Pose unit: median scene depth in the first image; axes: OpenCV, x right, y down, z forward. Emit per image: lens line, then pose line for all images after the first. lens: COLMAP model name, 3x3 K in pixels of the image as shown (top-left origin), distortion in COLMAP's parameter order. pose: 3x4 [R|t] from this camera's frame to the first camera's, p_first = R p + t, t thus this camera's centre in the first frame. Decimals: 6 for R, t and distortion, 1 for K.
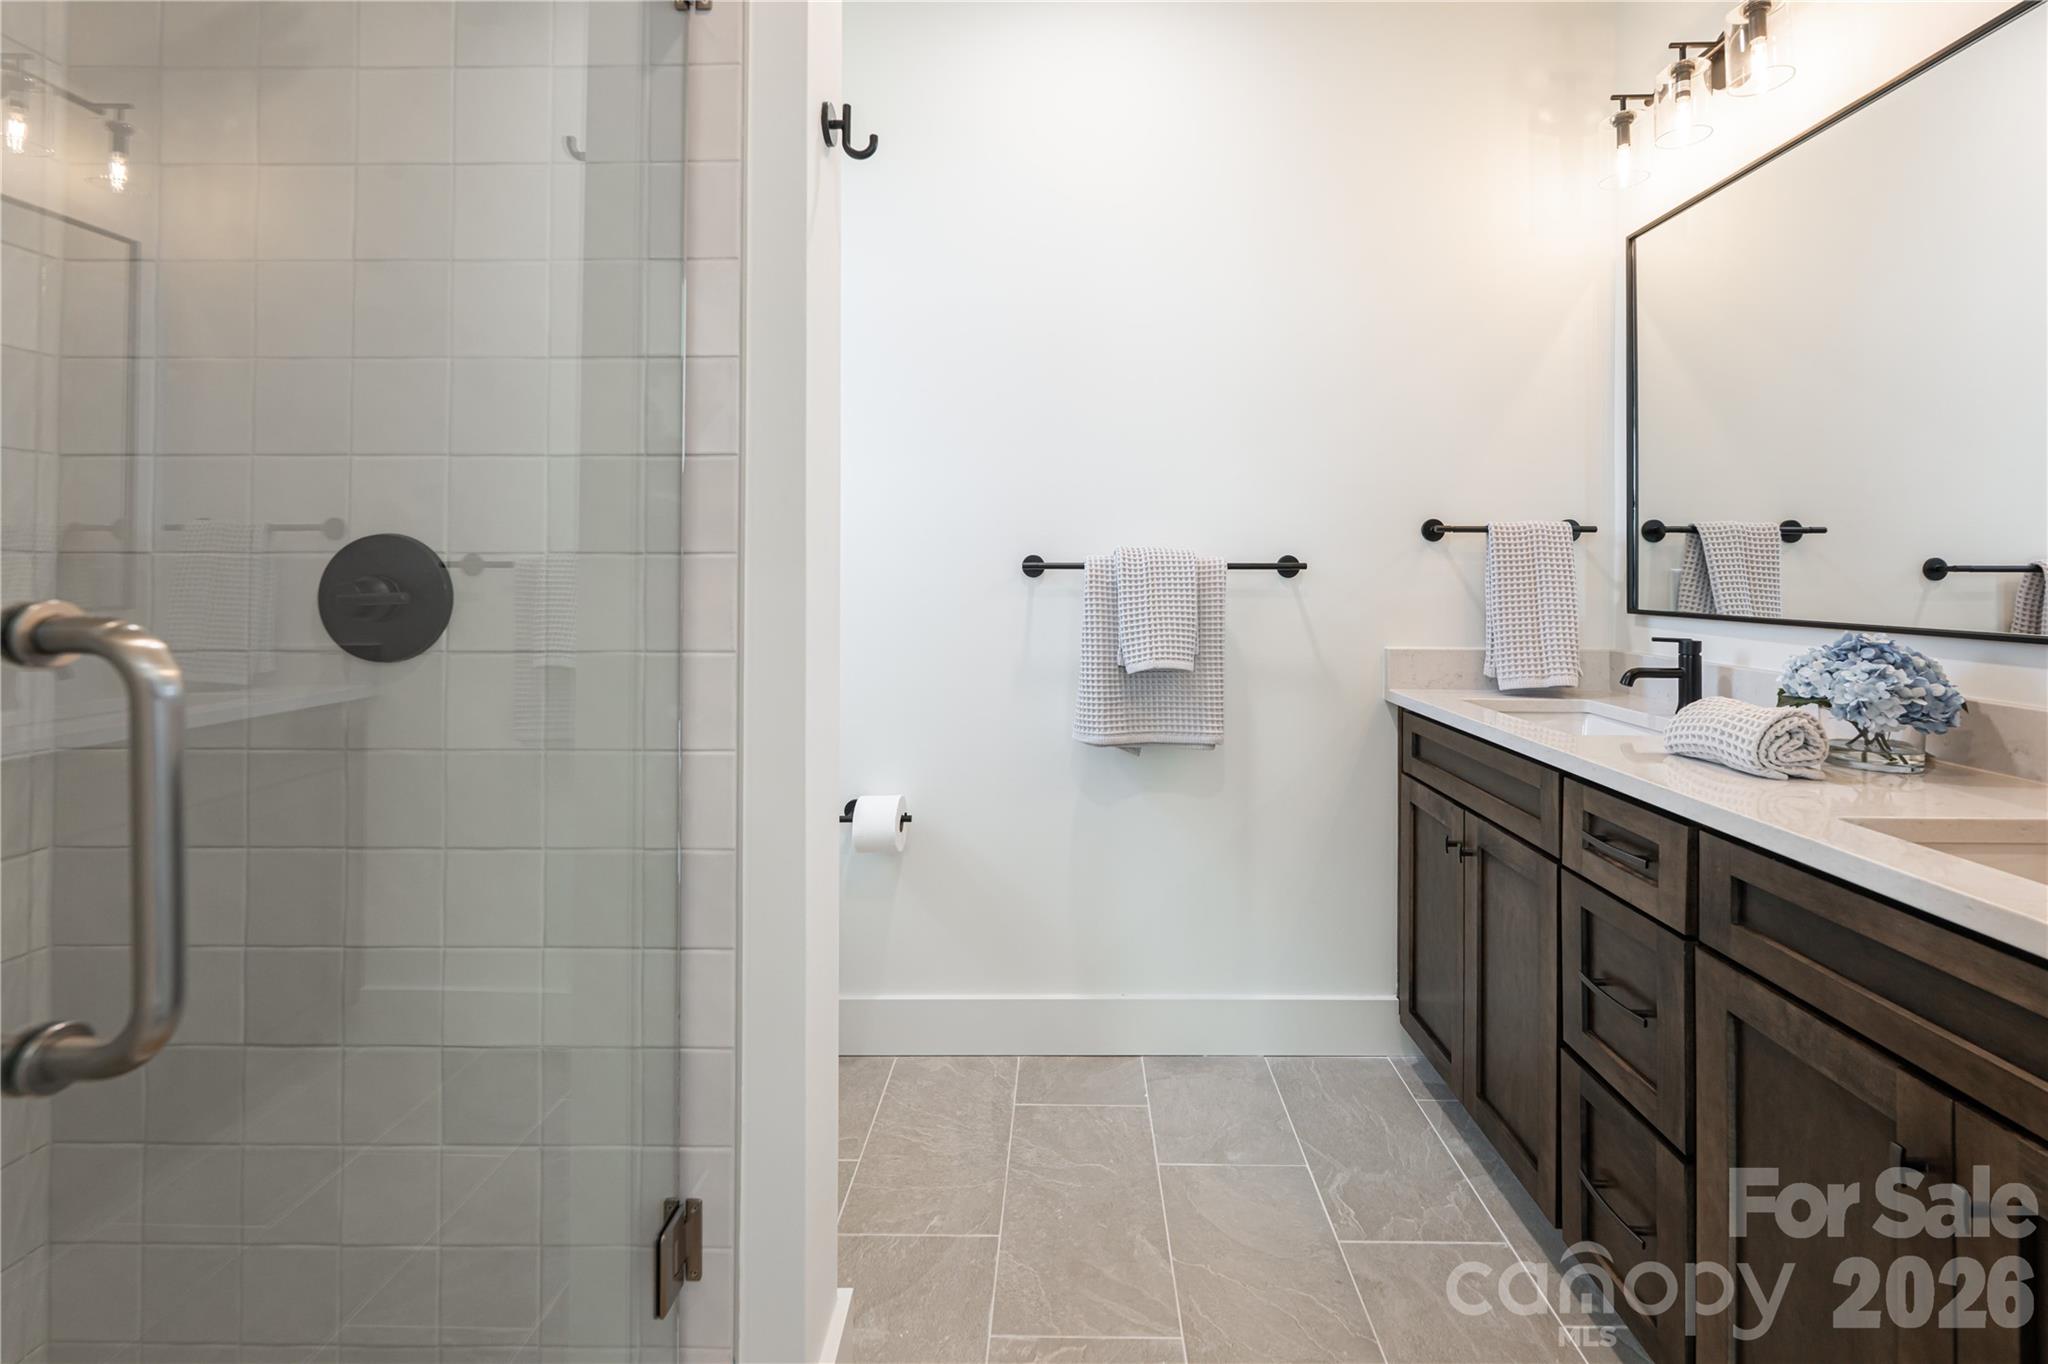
lens RADIAL K [[824.7, 0, 1002.1], [0, 824.7, 570.1], [0, 0, 1]] dist [0.001244, -0.000070]
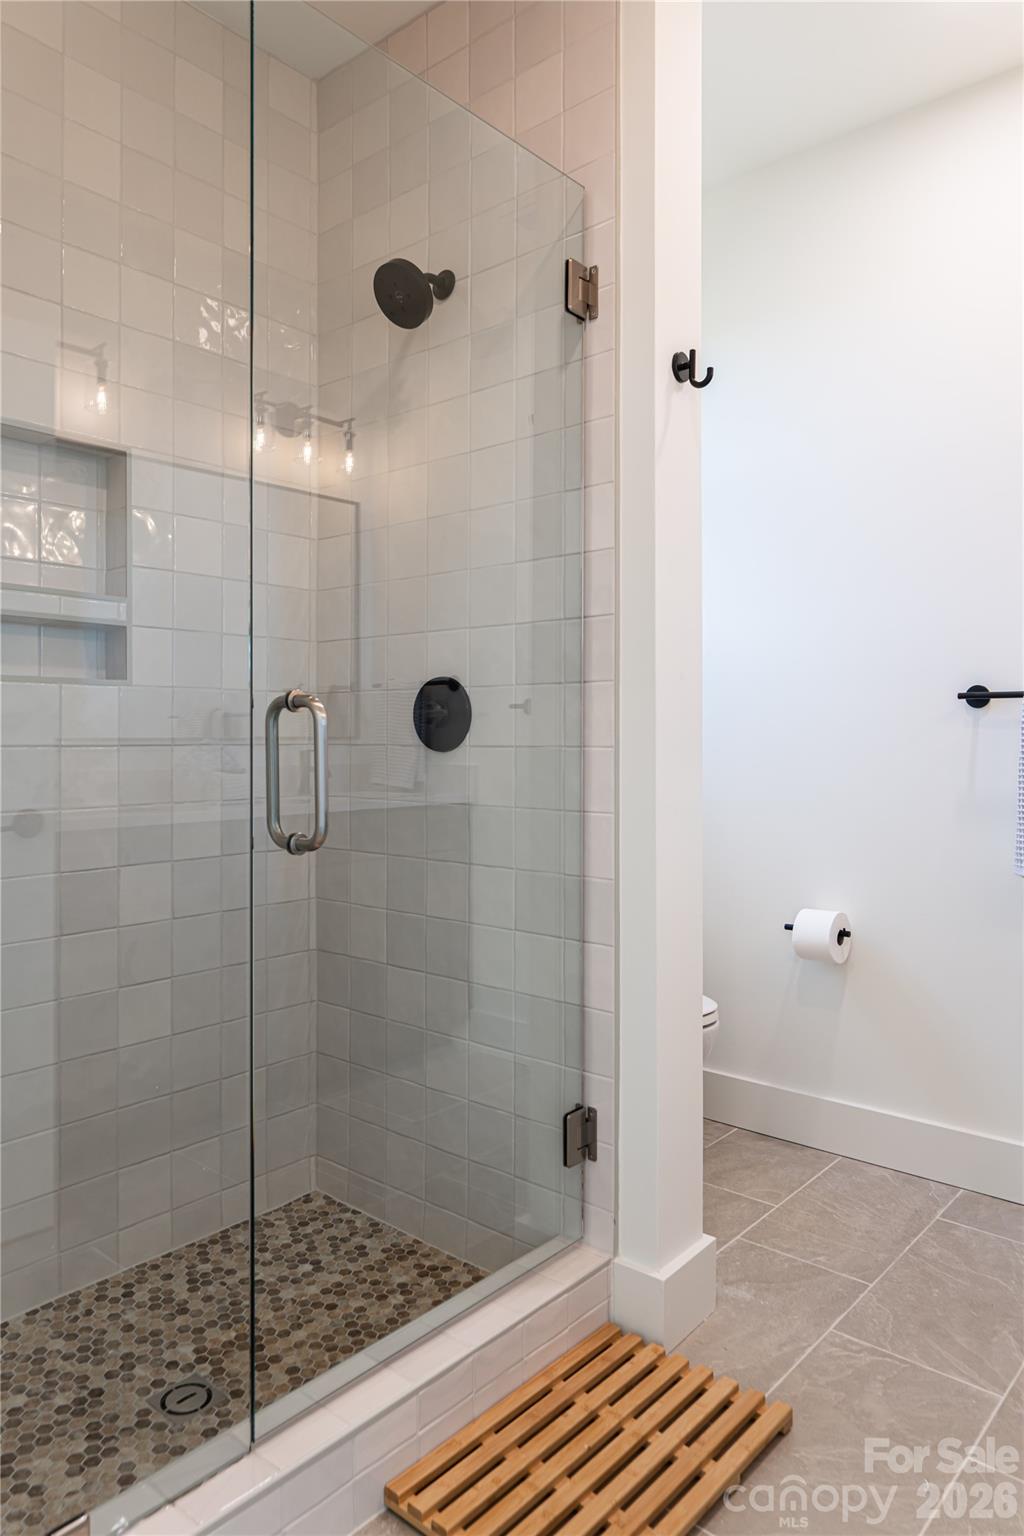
lens RADIAL K [[976.3, 0, 515.3], [0, 976.3, 761.3], [0, 0, 1]] dist [0.006416, 0.005011]
pose [[0.778316, 0.015550, -0.627680, 0.612714], [0.001438, 0.999647, 0.026548, 0.073041], [0.627871, -0.021565, 0.778019, -0.458194]]
